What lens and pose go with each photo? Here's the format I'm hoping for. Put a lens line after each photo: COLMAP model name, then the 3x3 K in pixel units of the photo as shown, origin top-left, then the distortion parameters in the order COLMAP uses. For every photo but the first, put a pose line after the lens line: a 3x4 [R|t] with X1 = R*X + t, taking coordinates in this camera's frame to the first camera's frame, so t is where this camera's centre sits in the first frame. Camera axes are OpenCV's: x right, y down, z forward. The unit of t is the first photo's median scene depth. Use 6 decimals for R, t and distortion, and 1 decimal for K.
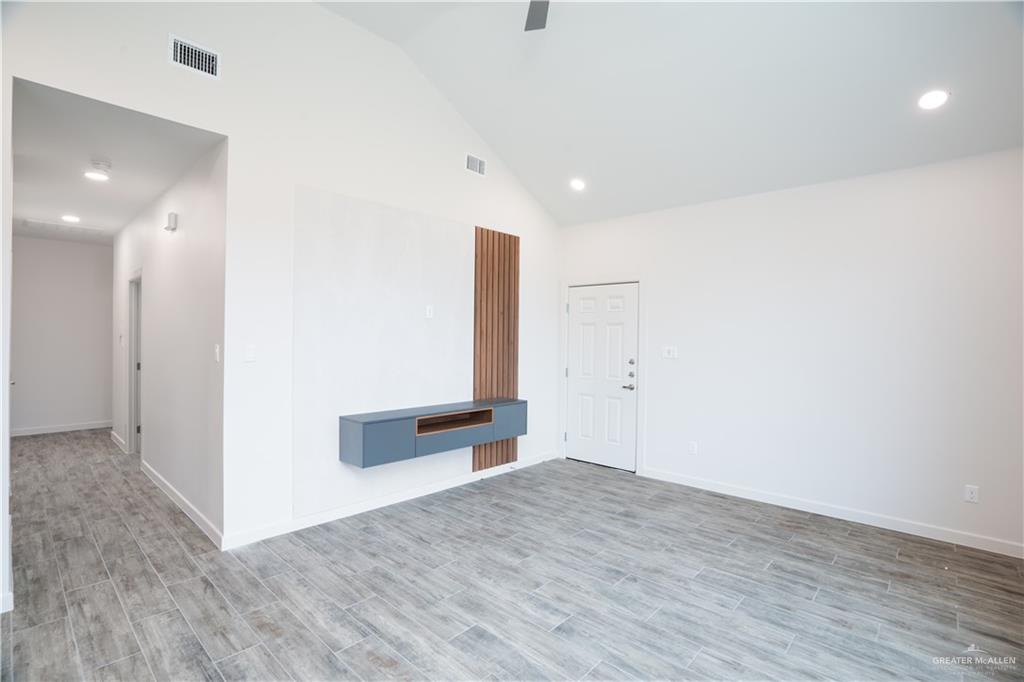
lens RADIAL K [[482.9, 0, 512.0], [0, 482.9, 341.0], [0, 0, 1]] dist [-0.049799, 0.017642]
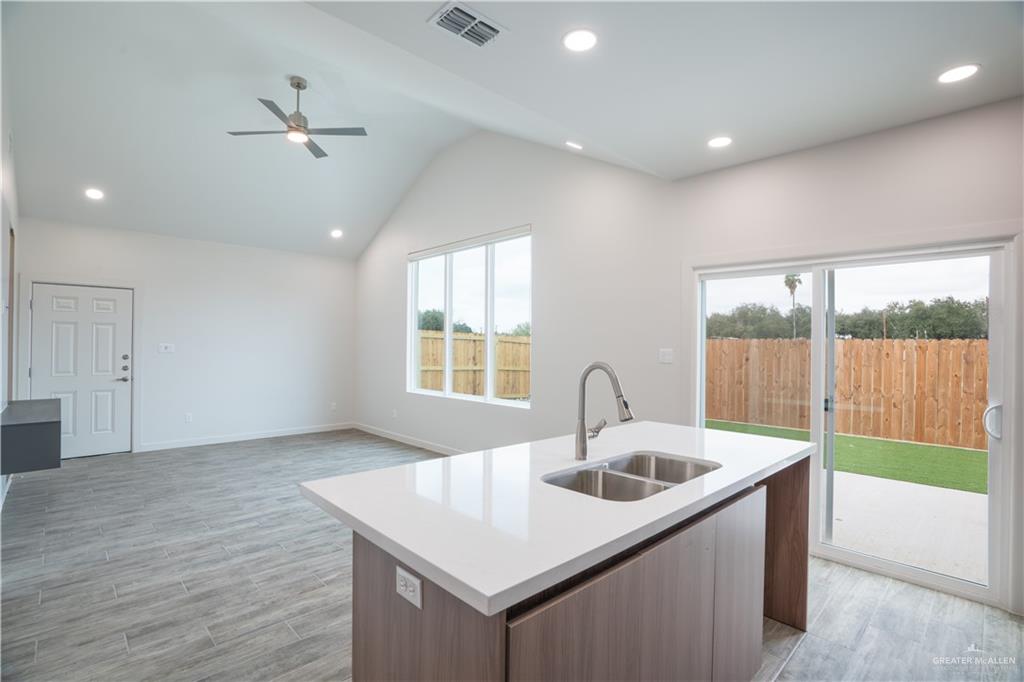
lens RADIAL K [[482.9, 0, 512.0], [0, 482.9, 341.0], [0, 0, 1]] dist [-0.049799, 0.017642]
pose [[0.052394, -0.003141, 0.998622, -1.699473], [-0.000599, 0.999995, 0.003177, 0.000131], [-0.998626, -0.000764, 0.052392, 0.021351]]
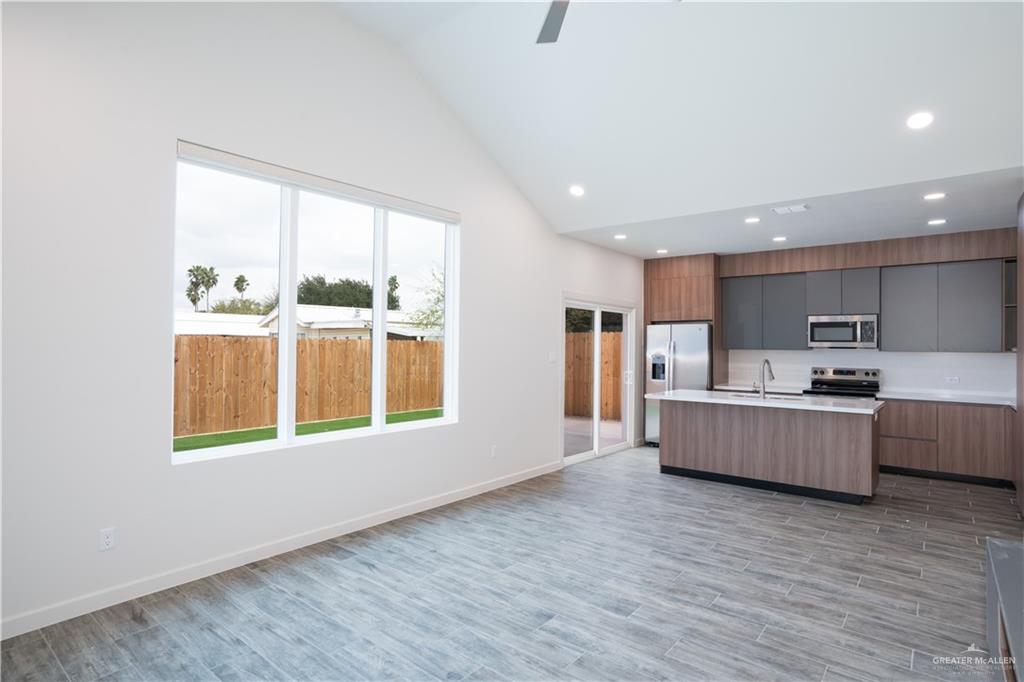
lens RADIAL K [[532.8, 0, 512.0], [0, 532.8, 341.0], [0, 0, 1]] dist [-0.043362, 0.024669]
pose [[-0.998023, -0.021261, -0.059138, 0.249798], [-0.021205, 0.999774, -0.001561, -0.012805], [0.059158, -0.000304, -0.998249, 2.040016]]
